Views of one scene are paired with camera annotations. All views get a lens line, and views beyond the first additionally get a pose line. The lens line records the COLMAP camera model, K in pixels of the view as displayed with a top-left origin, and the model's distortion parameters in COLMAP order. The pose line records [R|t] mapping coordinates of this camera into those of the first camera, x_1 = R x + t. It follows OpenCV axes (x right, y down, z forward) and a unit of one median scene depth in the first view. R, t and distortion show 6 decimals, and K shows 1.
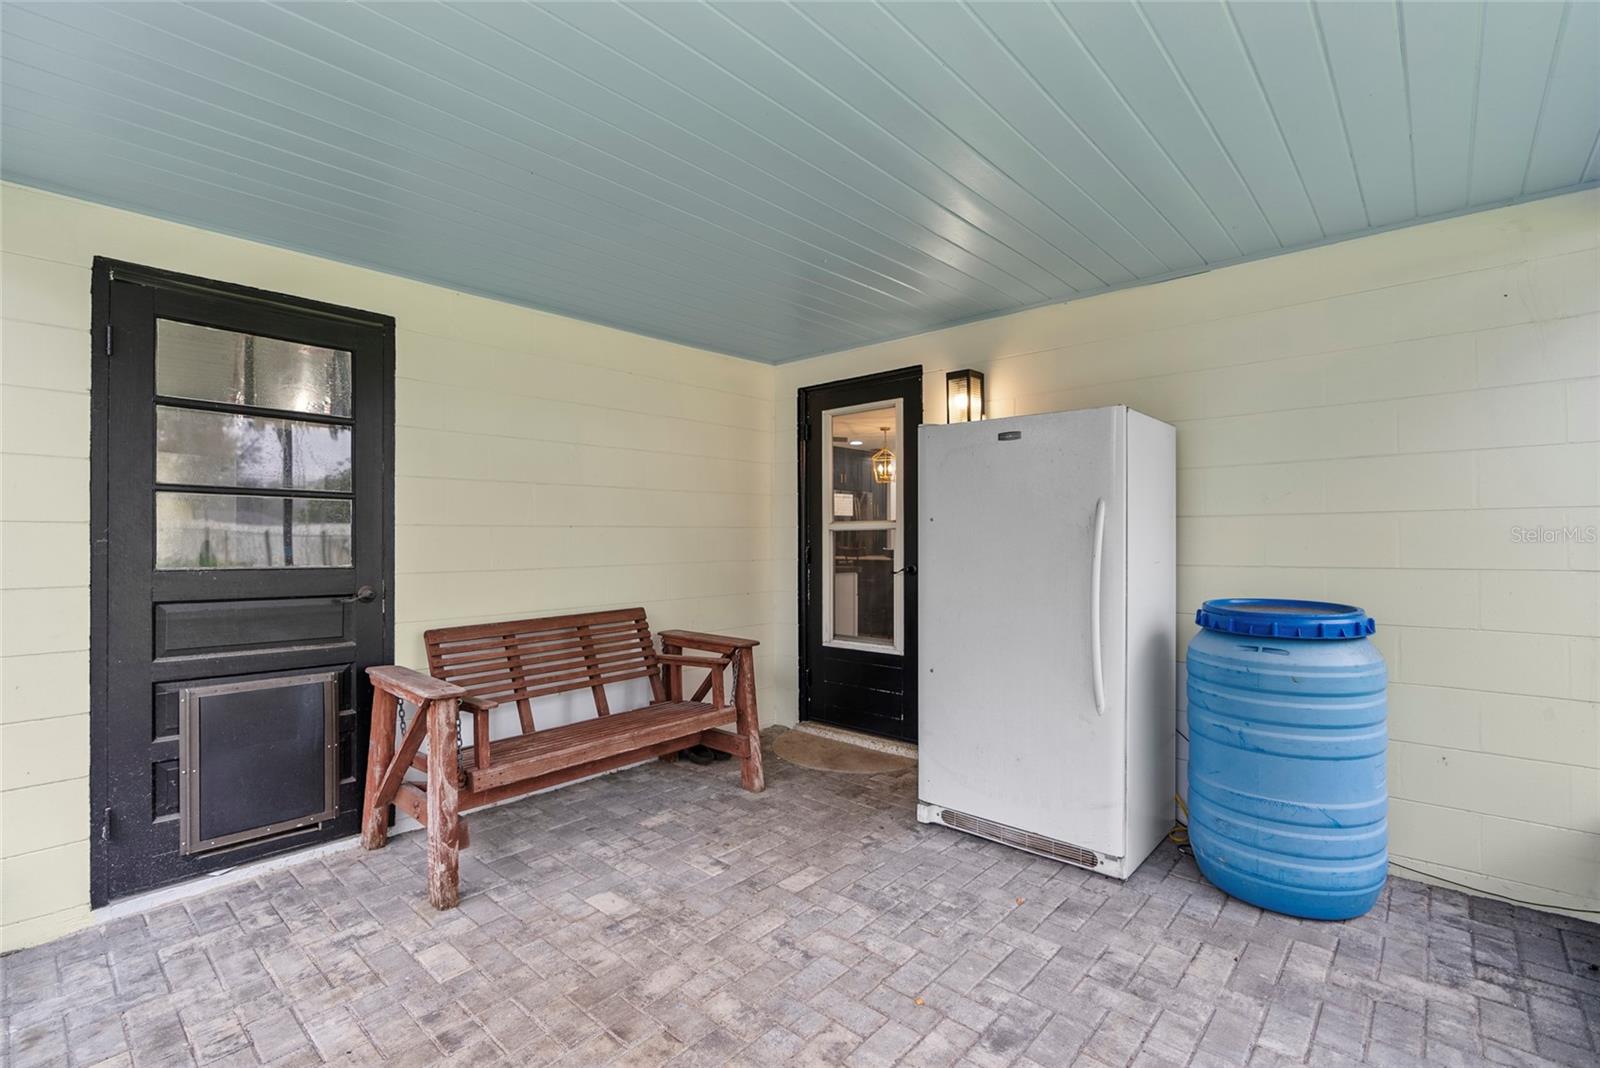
lens RADIAL K [[732.9, 0, 804.1], [0, 732.9, 534.2], [0, 0, 1]] dist [0.002747, -0.000225]
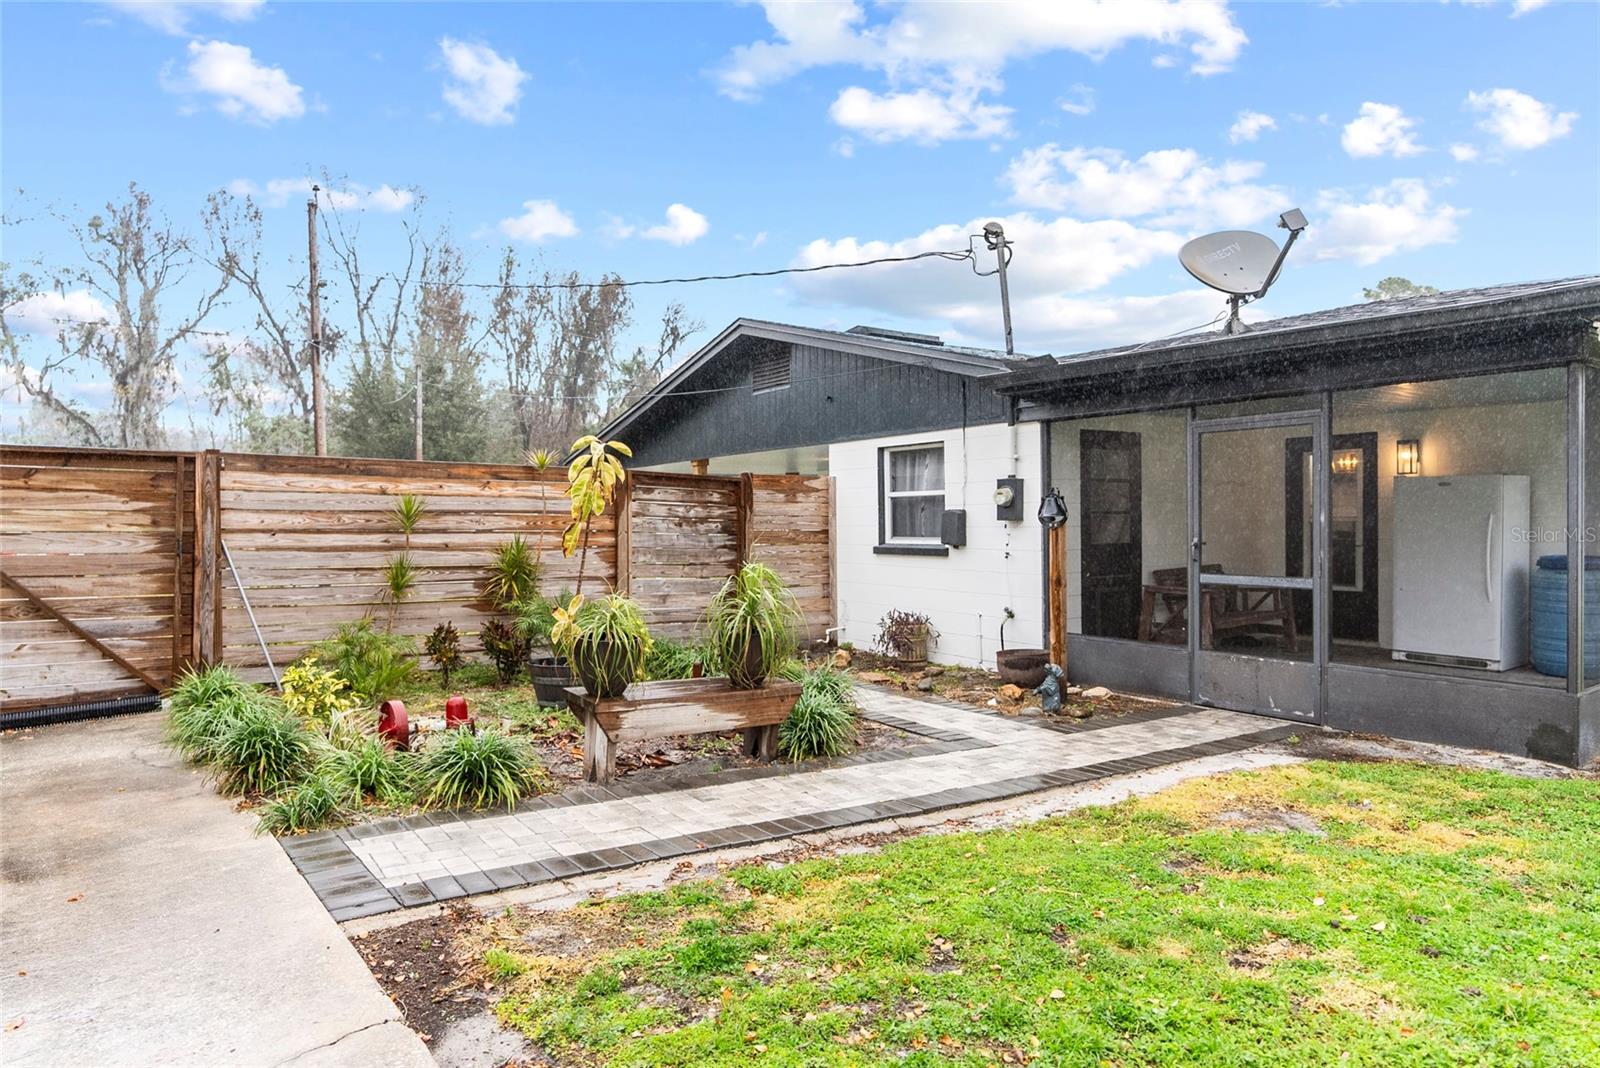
lens RADIAL K [[1017.9, 0, 800.2], [0, 1017.9, 529.8], [0, 0, 1]] dist [0.004180, -0.001413]
pose [[0.979062, -0.010518, -0.203290, -0.951040], [0.013990, 0.999780, 0.015653, -0.059092], [0.203080, -0.018169, 0.978994, -2.309172]]
